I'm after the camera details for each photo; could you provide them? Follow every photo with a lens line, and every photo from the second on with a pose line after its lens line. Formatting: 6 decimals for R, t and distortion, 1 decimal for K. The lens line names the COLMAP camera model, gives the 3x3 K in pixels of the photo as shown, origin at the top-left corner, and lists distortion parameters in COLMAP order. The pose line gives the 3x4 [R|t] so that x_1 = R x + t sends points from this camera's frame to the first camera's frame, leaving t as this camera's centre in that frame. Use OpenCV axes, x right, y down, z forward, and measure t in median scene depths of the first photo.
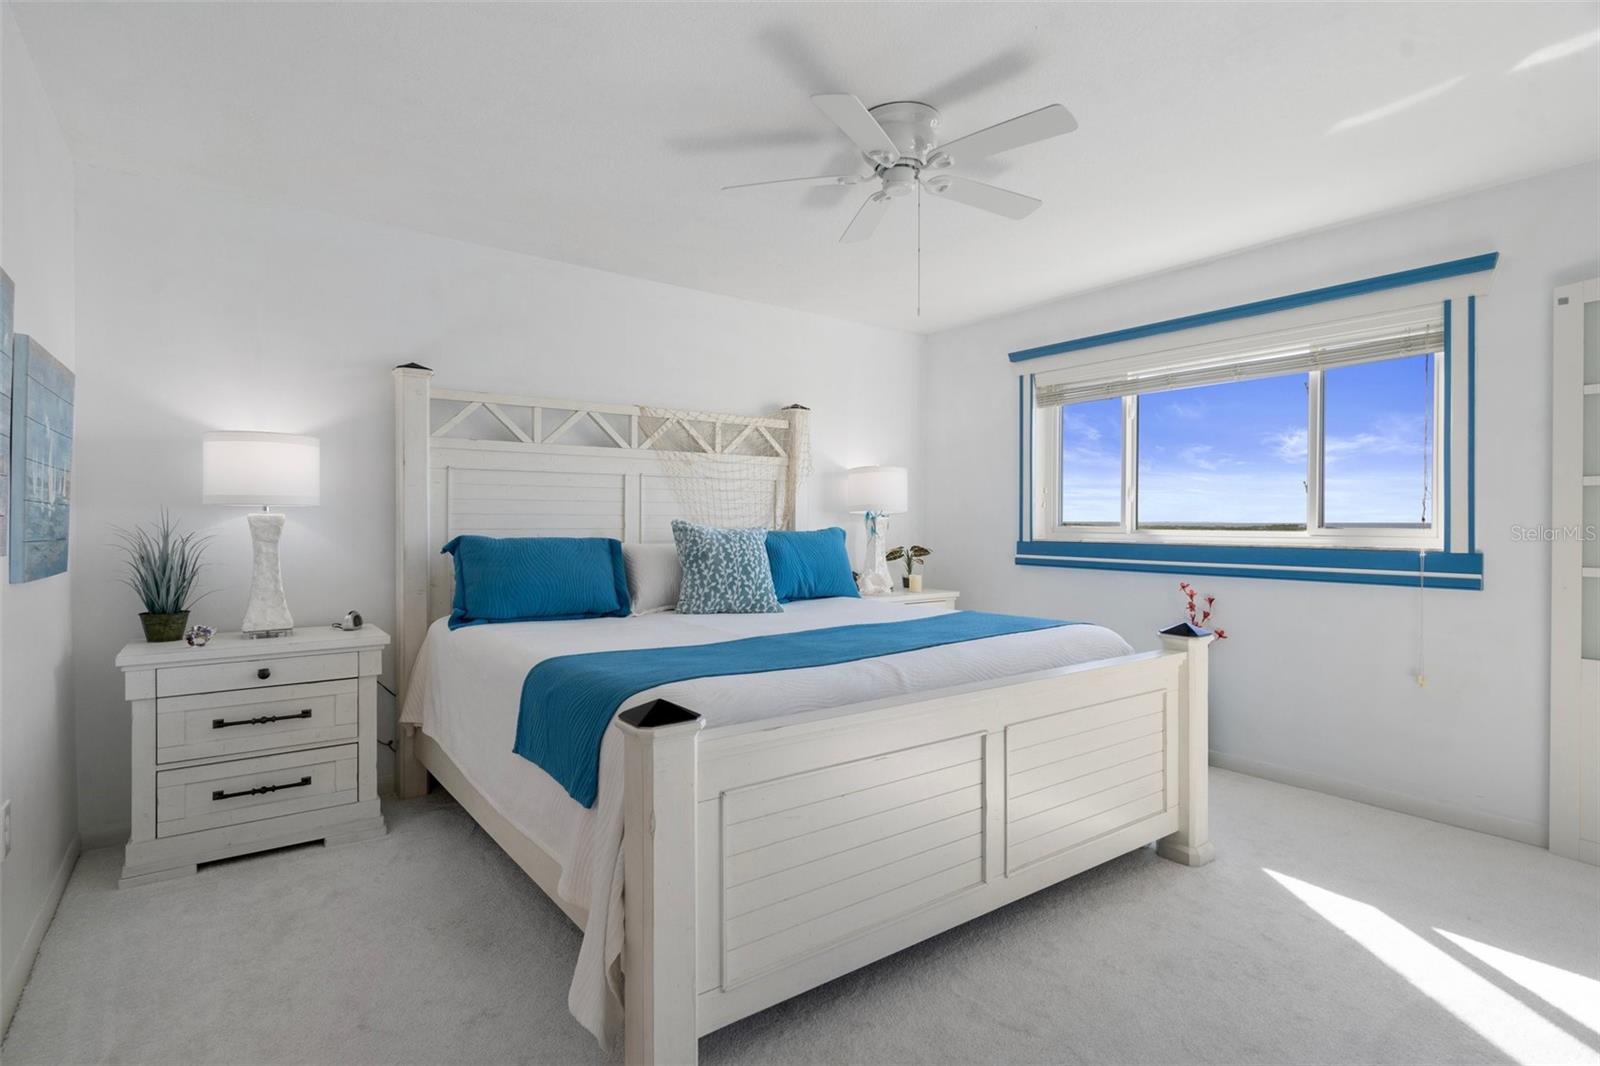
lens RADIAL K [[784.7, 0, 801.2], [0, 784.7, 527.7], [0, 0, 1]] dist [0.003461, 0.000866]
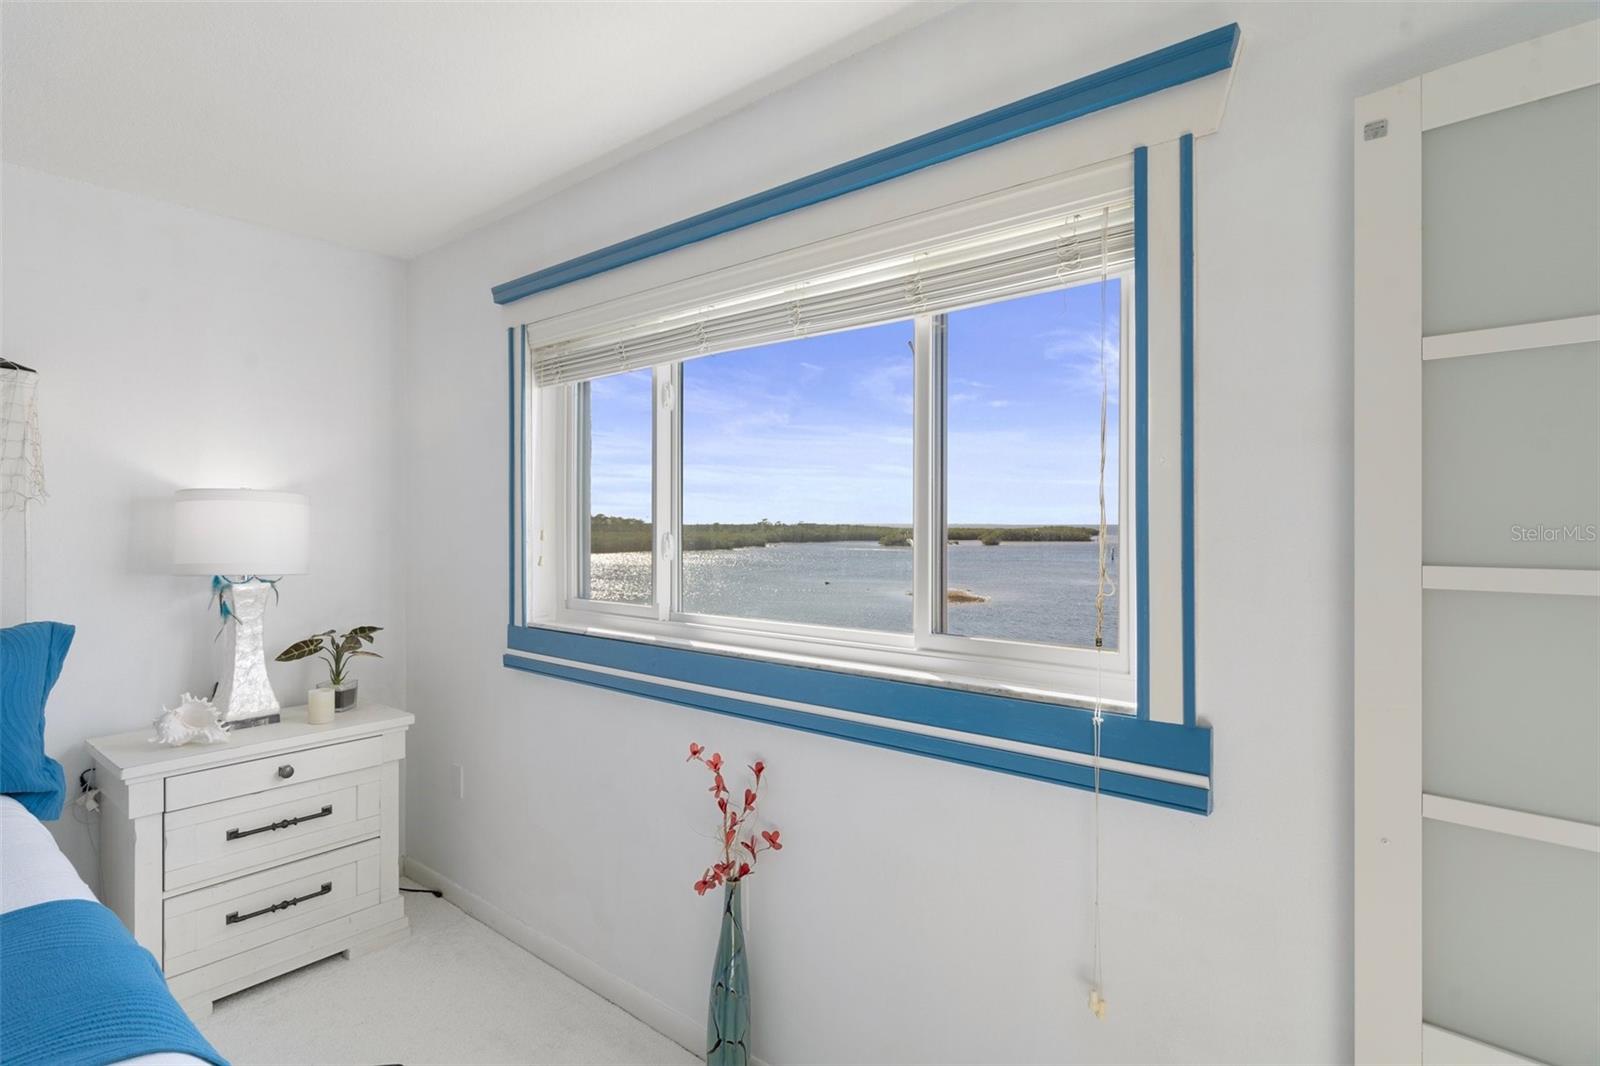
lens RADIAL K [[812.7, 0, 797.4], [0, 812.7, 528.4], [0, 0, 1]] dist [0.001447, -0.000010]
pose [[0.973240, -0.004634, 0.229743, 0.465385], [0.004699, 0.999989, 0.000266, -0.068037], [-0.229741, 0.000821, 0.973251, 0.529242]]
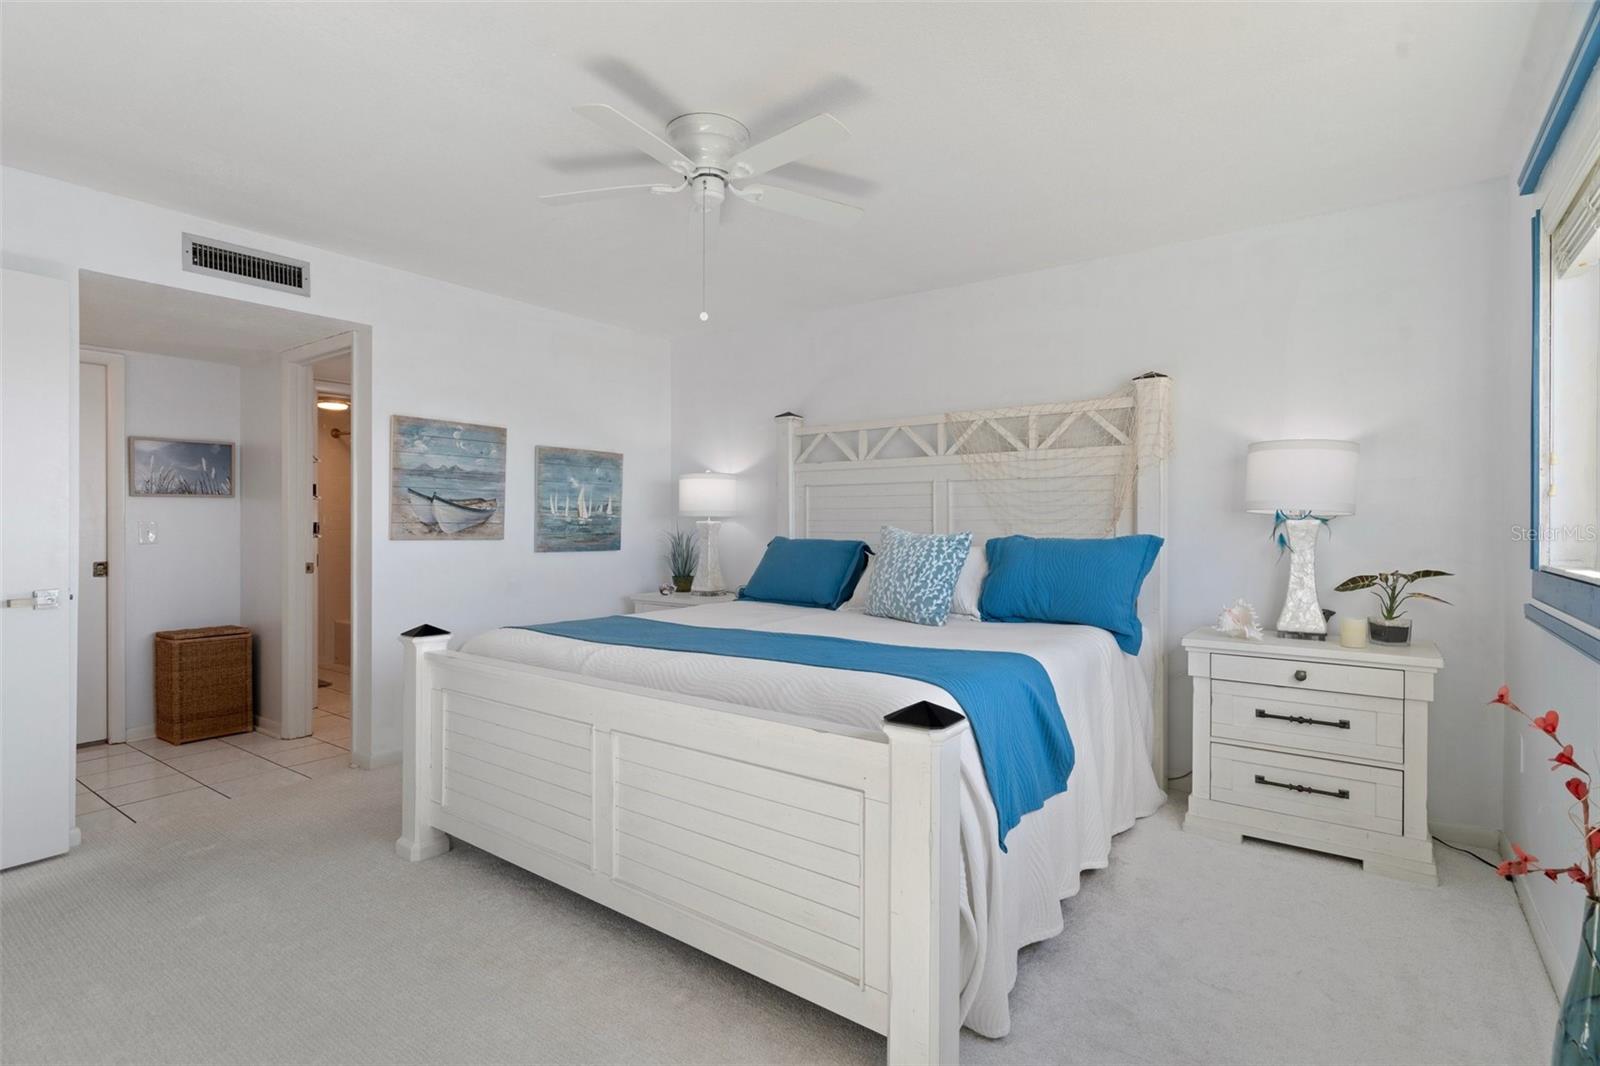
lens RADIAL K [[784.7, 0, 801.2], [0, 784.7, 527.7], [0, 0, 1]] dist [0.003461, 0.000866]
pose [[0.297585, 0.002830, -0.954691, 0.812409], [-0.008797, 0.999961, 0.000222, -0.005356], [0.954655, 0.008332, 0.297599, 0.590422]]
